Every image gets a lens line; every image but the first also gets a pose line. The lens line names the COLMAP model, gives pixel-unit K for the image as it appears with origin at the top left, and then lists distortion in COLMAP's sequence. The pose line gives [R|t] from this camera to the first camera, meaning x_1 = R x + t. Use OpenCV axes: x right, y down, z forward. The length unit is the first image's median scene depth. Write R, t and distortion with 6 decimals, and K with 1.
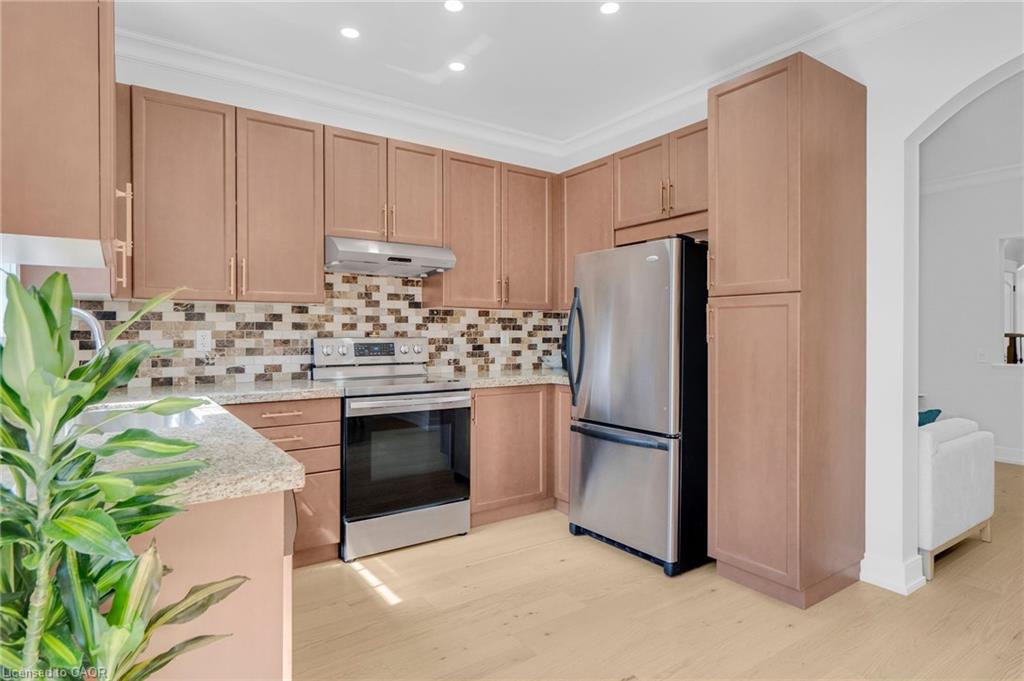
lens RADIAL K [[555.4, 0, 513.9], [0, 555.4, 337.1], [0, 0, 1]] dist [0.003806, -0.000631]
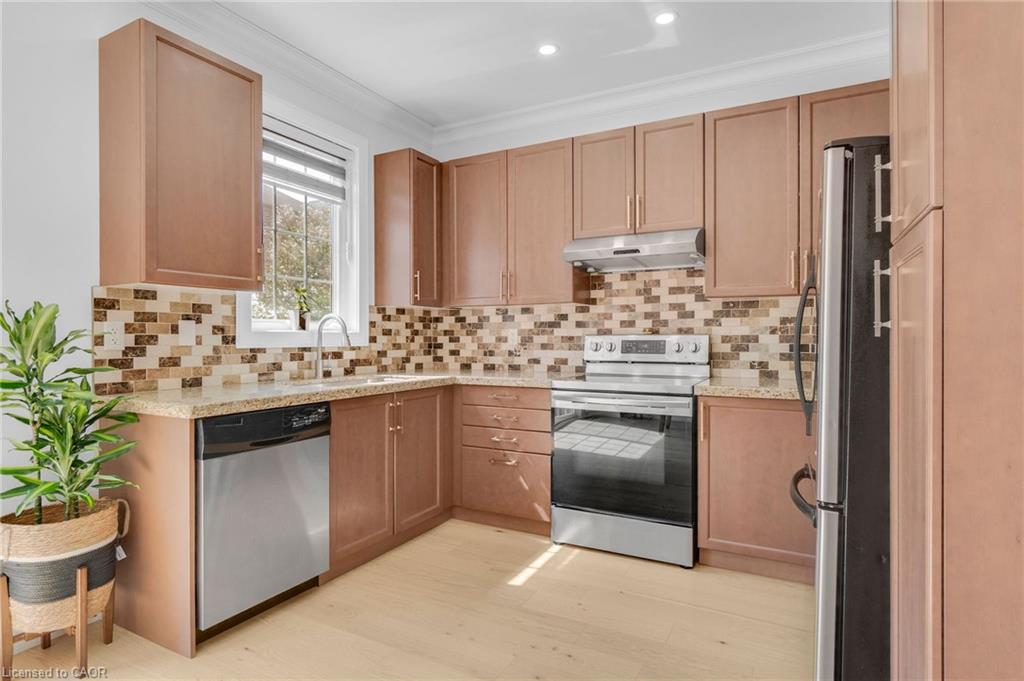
lens RADIAL K [[545.5, 0, 510.7], [0, 545.5, 340.4], [0, 0, 1]] dist [0.004936, 0.000422]
pose [[0.462008, 0.003744, -0.886868, 0.526973], [-0.004425, 0.999988, 0.001916, 0.011218], [0.886865, 0.003039, 0.462019, 0.388508]]
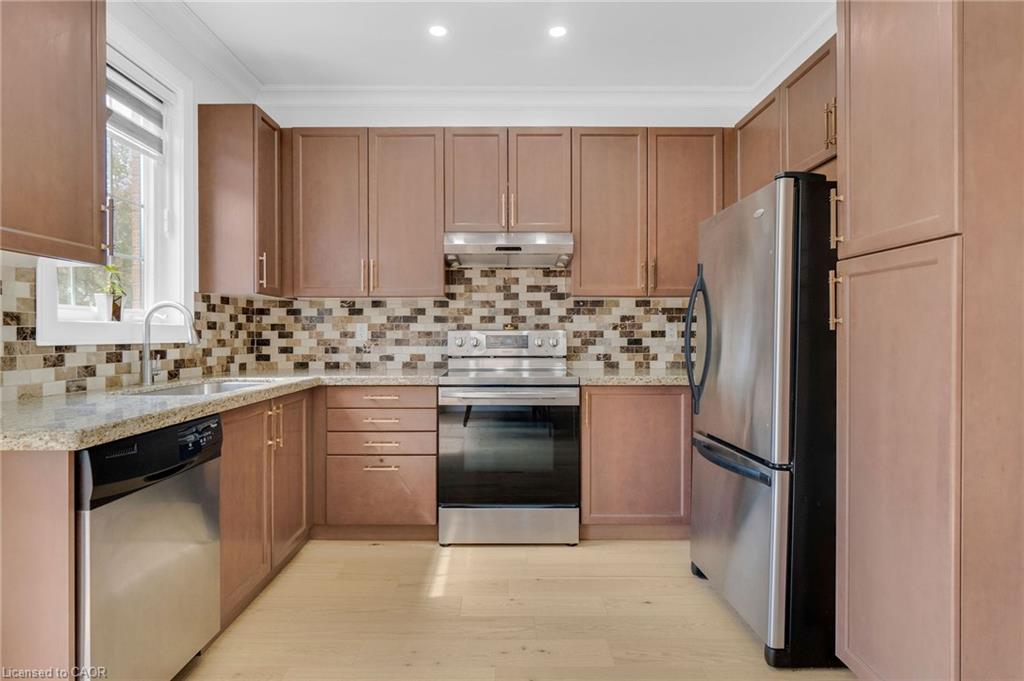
lens RADIAL K [[538.9, 0, 506.7], [0, 538.9, 339.5], [0, 0, 1]] dist [-0.003458, 0.000256]
pose [[0.825372, 0.004334, -0.564572, 0.322496], [-0.003300, 0.999990, 0.002853, 0.017018], [0.564579, -0.000491, 0.825379, 0.215777]]
